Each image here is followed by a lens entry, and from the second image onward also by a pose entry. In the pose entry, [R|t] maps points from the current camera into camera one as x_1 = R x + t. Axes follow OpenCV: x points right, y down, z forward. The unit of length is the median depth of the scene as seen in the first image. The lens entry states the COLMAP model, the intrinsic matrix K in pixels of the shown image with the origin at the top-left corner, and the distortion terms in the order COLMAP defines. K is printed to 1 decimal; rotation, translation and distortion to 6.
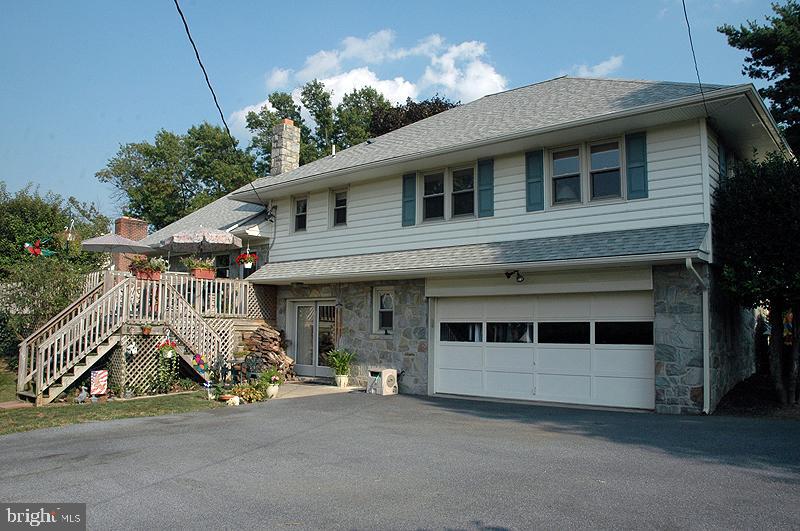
lens RADIAL K [[605.2, 0, 400.0], [0, 605.2, 265.5], [0, 0, 1]] dist [-0.008169, -0.002595]
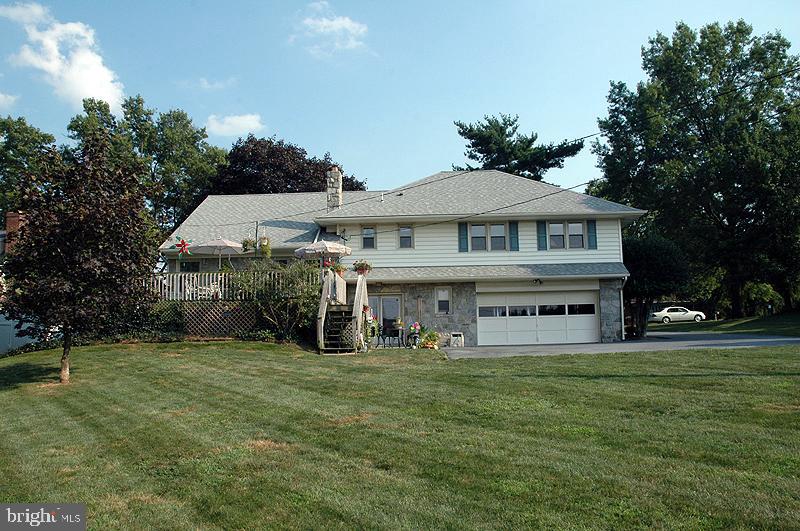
lens RADIAL K [[605.2, 0, 400.0], [0, 605.2, 265.5], [0, 0, 1]] dist [-0.008169, -0.002595]
pose [[0.805562, 0.050105, 0.590389, -1.281134], [-0.035836, 0.998714, -0.035862, 0.047718], [-0.591427, 0.007732, 0.806321, -0.337747]]
